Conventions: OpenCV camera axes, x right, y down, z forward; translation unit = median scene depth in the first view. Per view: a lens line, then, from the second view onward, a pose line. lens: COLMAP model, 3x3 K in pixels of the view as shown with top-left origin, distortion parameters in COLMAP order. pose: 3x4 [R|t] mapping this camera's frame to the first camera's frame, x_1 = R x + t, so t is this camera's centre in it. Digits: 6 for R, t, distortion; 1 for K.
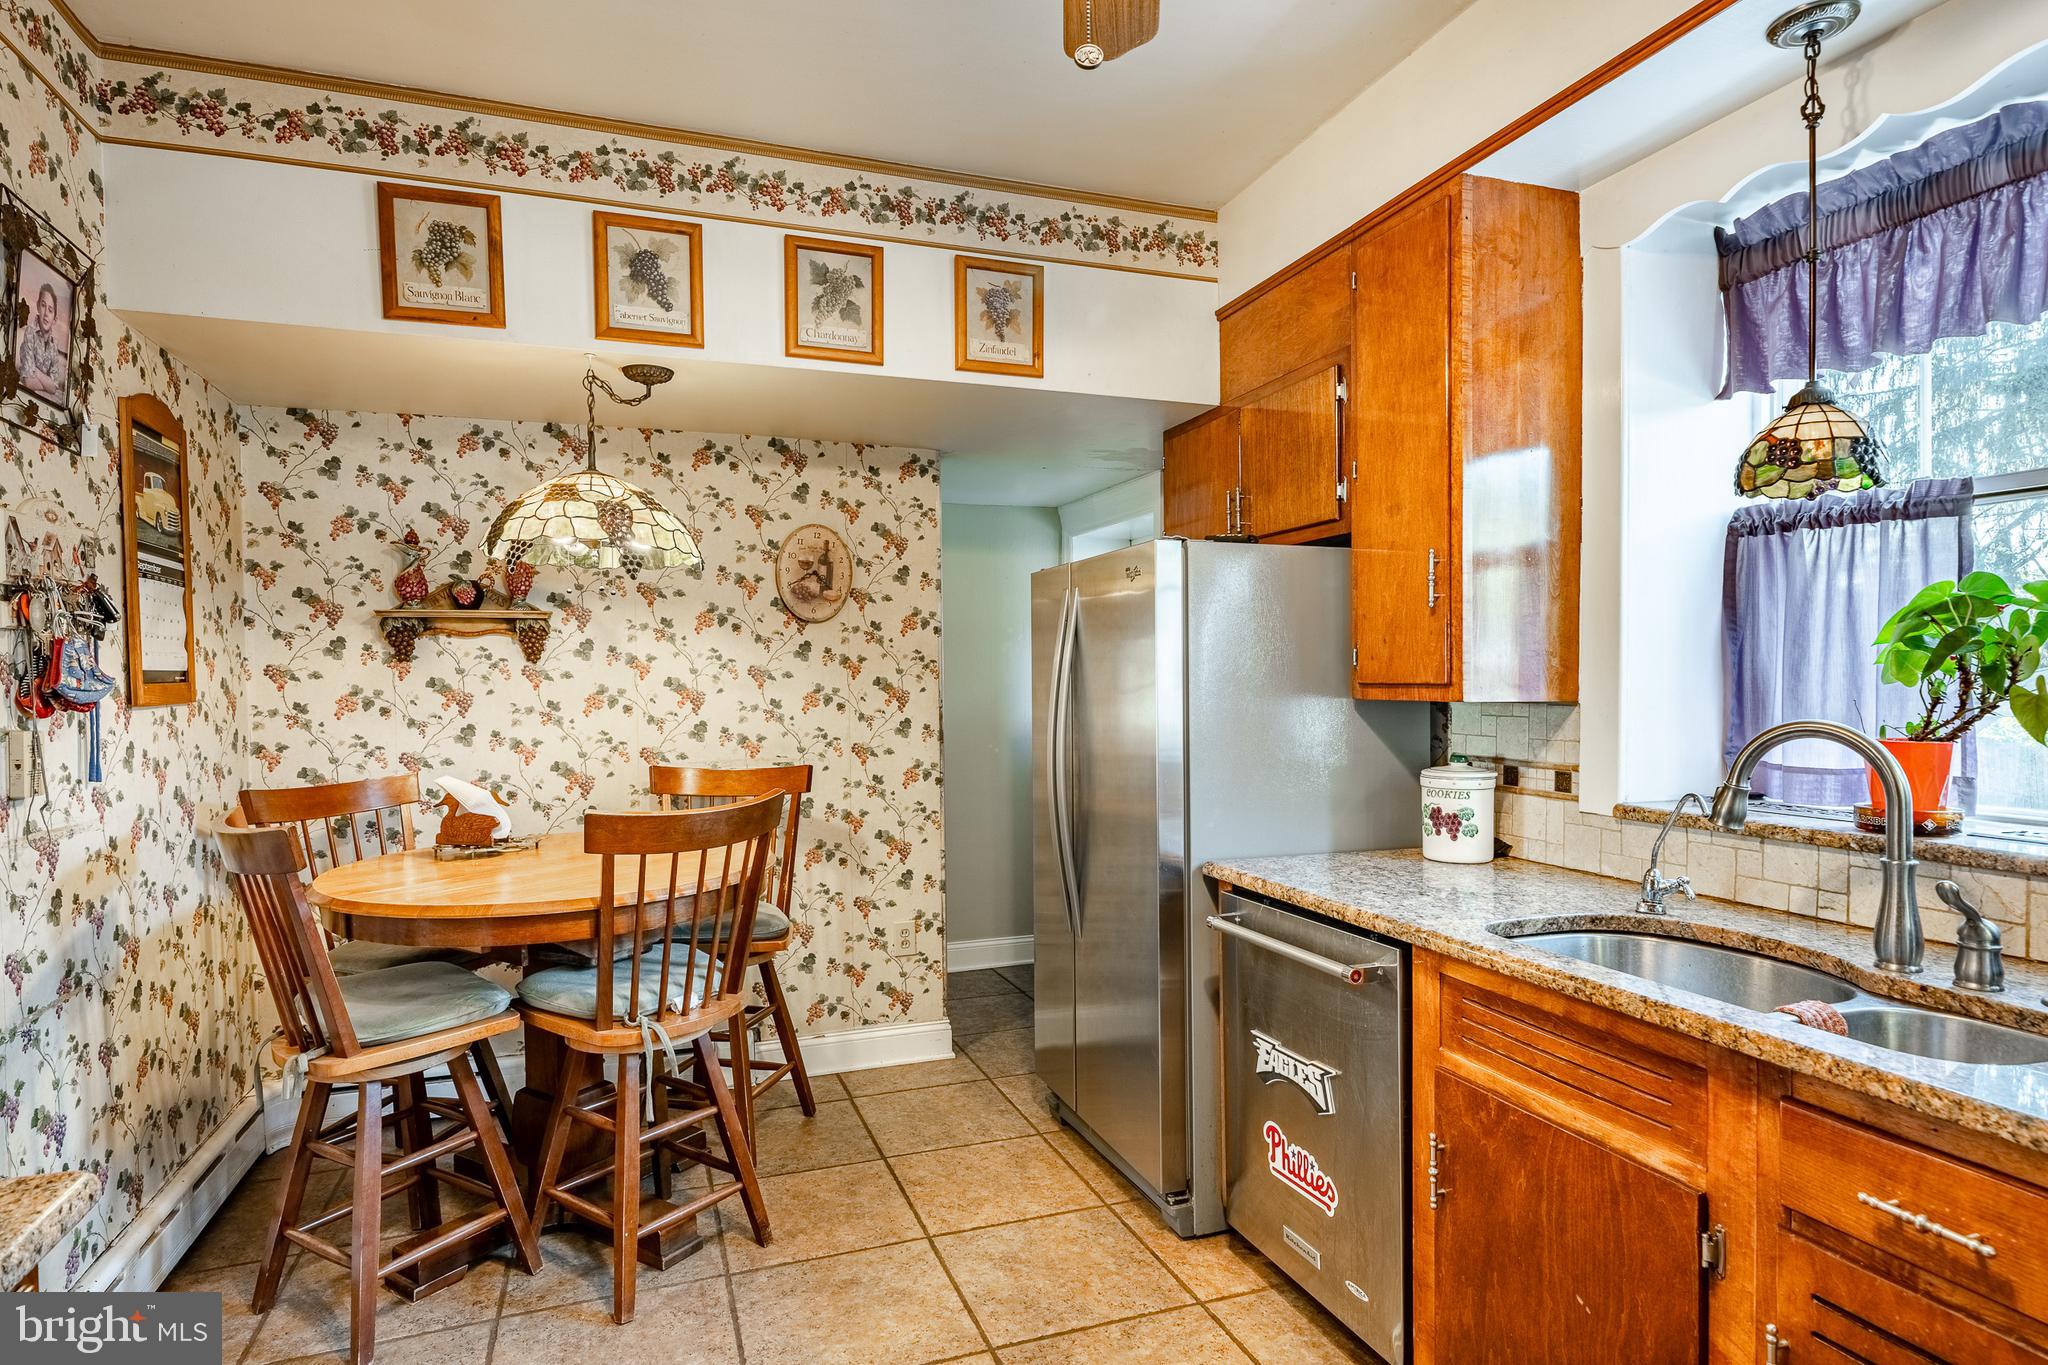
lens RADIAL K [[1110.8, 0, 1016.7], [0, 1110.8, 696.1], [0, 0, 1]] dist [0.003535, 0.001240]
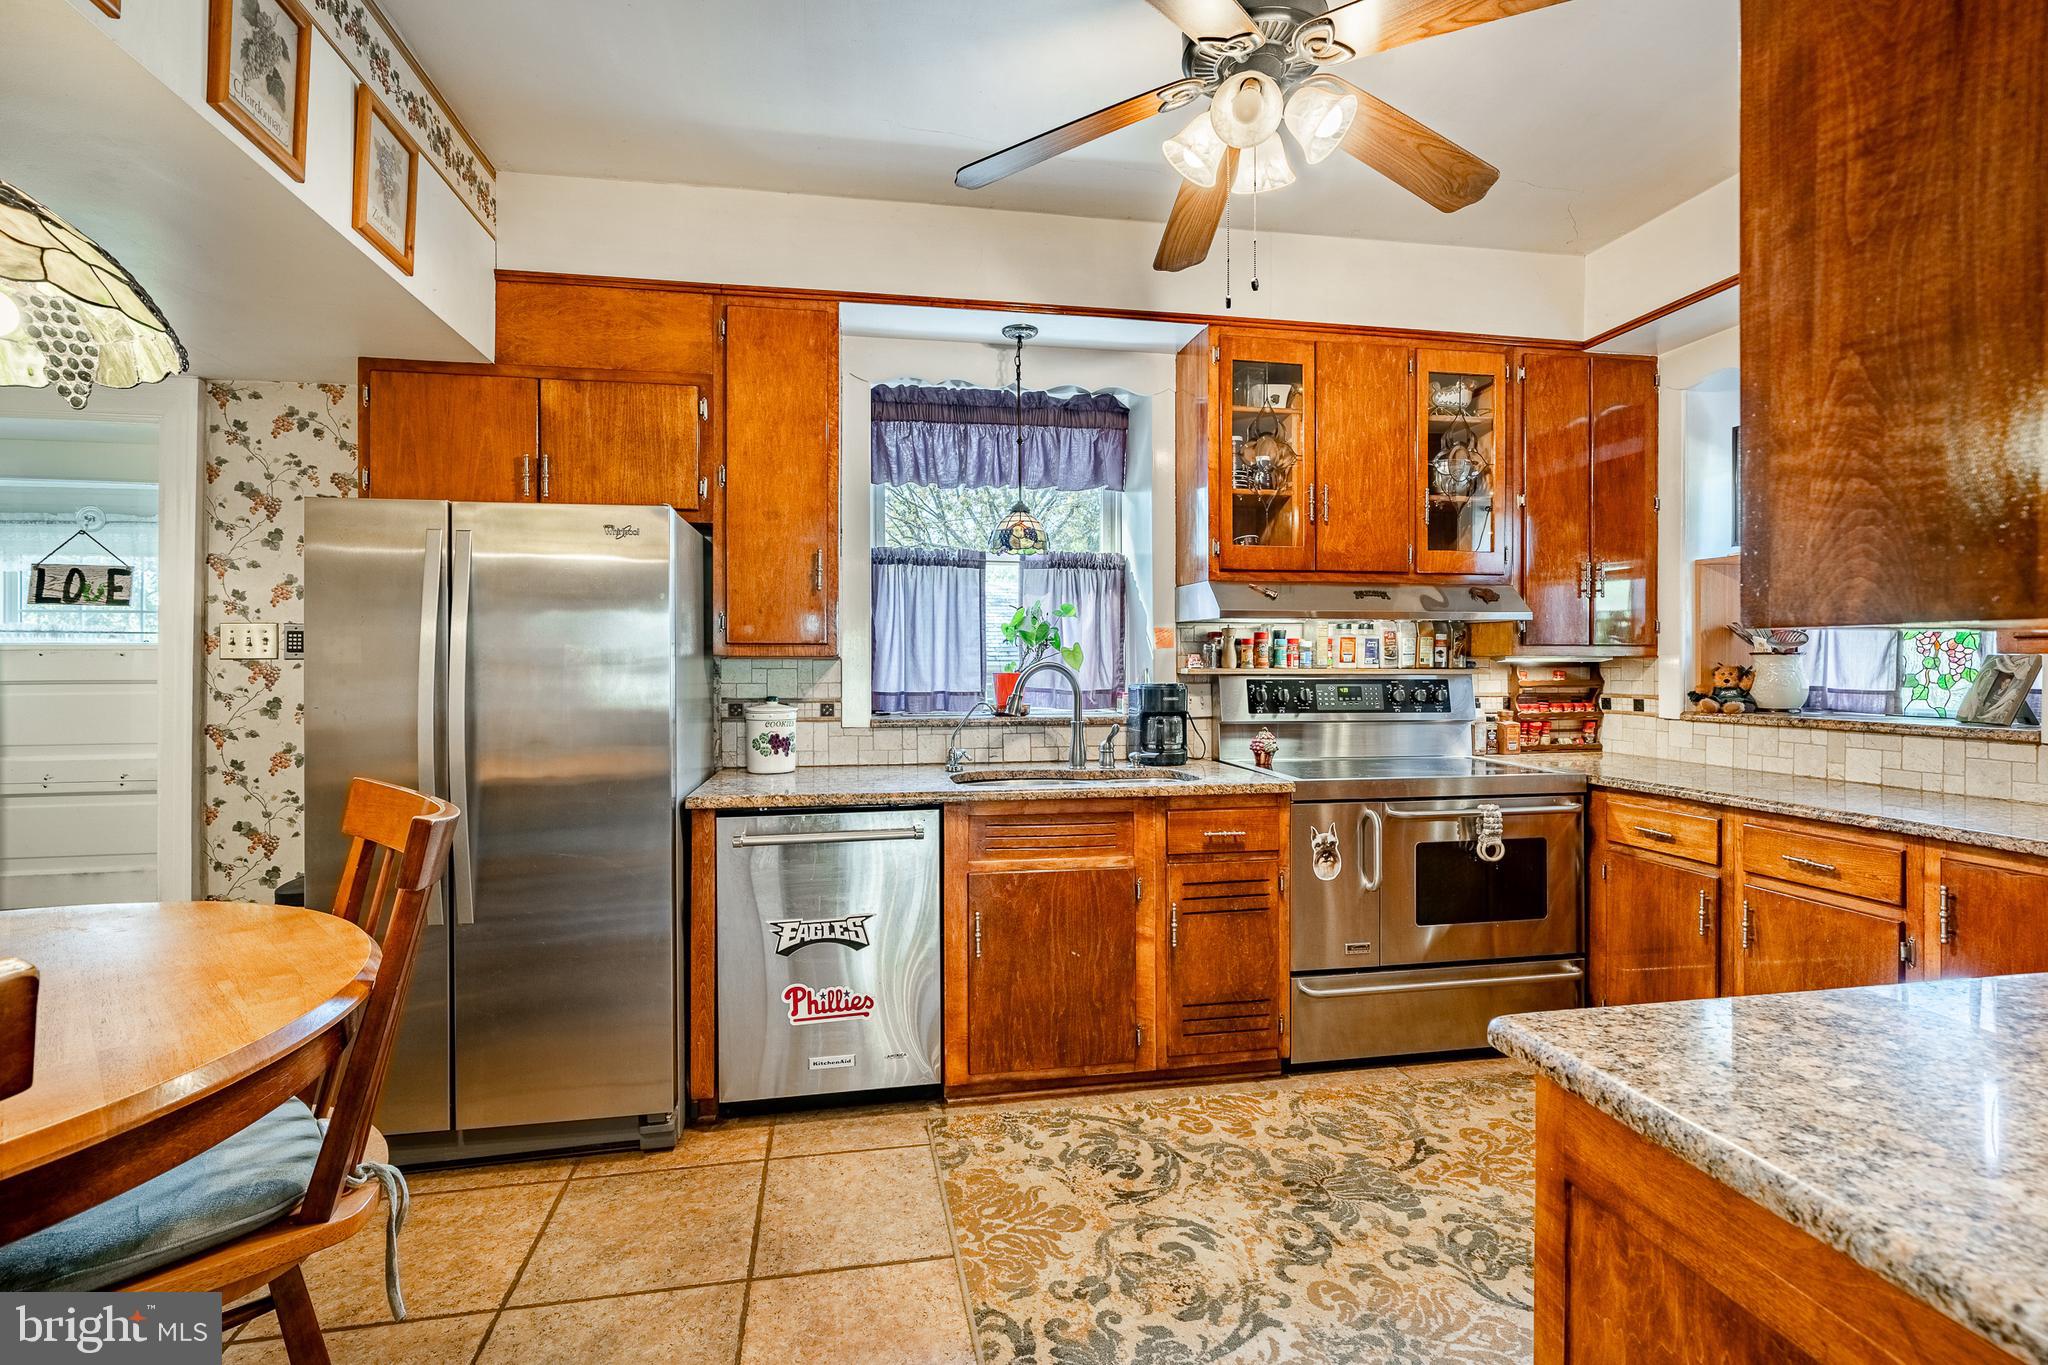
lens RADIAL K [[949.8, 0, 1013.2], [0, 949.8, 651.3], [0, 0, 1]] dist [-0.000705, 0.000111]
pose [[0.151911, 0.016274, 0.988260, -0.830845], [0.017121, 0.999671, -0.019094, 0.028099], [-0.988246, 0.019821, 0.151582, 0.593827]]
